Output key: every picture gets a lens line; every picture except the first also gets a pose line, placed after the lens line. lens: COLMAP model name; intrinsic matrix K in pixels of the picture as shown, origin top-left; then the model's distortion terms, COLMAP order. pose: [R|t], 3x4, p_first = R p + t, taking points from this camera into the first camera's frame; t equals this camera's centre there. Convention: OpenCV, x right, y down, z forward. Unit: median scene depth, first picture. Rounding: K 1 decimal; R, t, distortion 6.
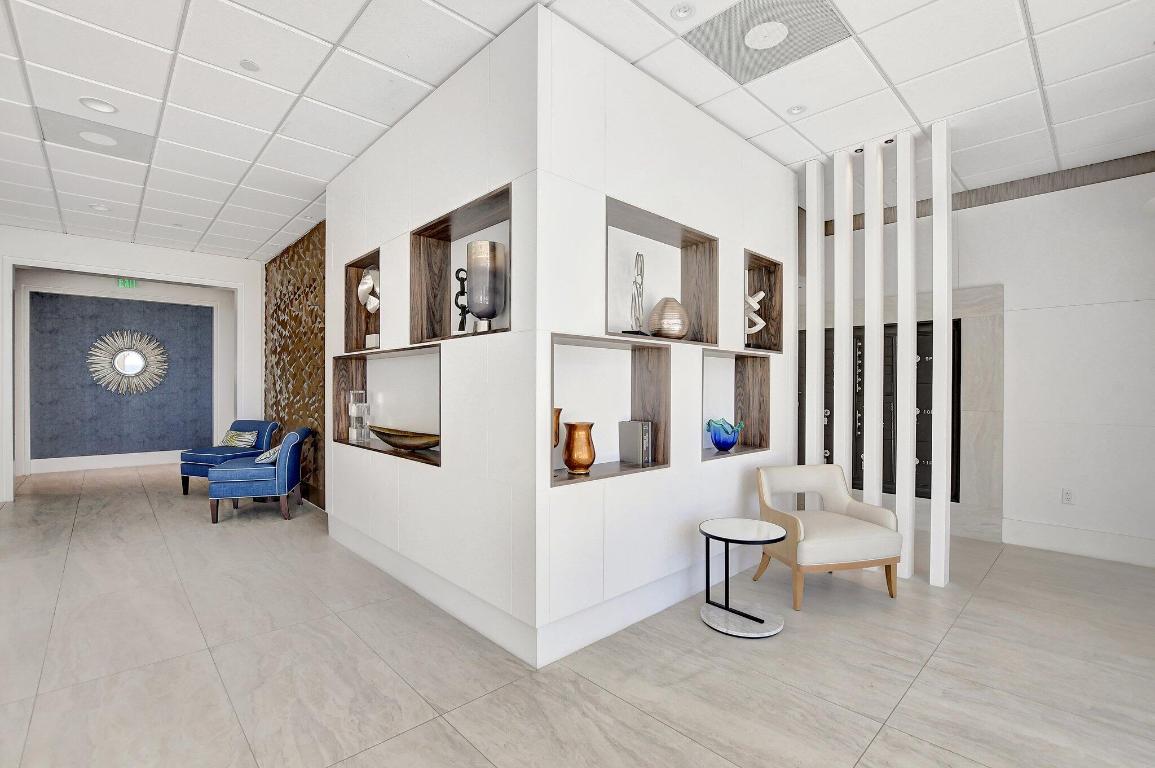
lens RADIAL K [[518.6, 0, 577.5], [0, 518.6, 384.0], [0, 0, 1]] dist [-0.001090, -0.000383]
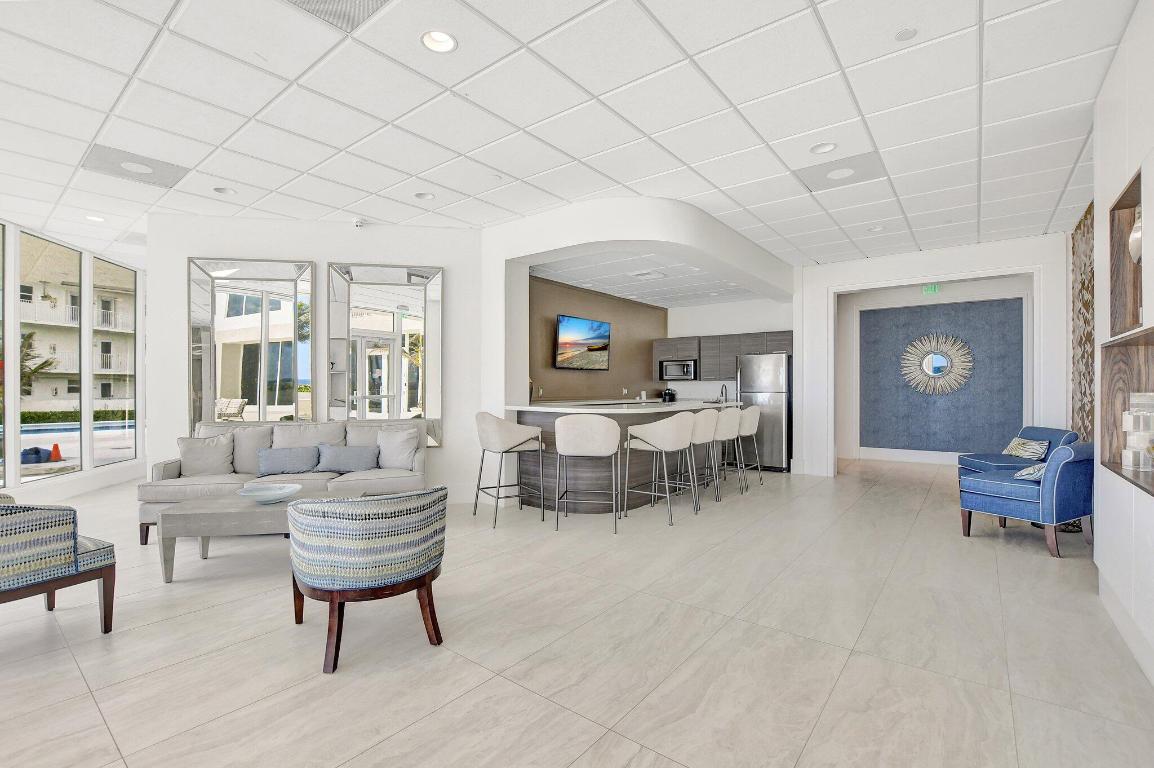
lens RADIAL K [[535.8, 0, 577.0], [0, 535.8, 384.0], [0, 0, 1]] dist [0.000280, 0.000099]
pose [[0.177120, -0.010024, -0.984138, 0.102999], [0.008734, 0.999925, -0.008613, 0.001398], [0.984151, -0.007070, 0.177194, 0.144489]]
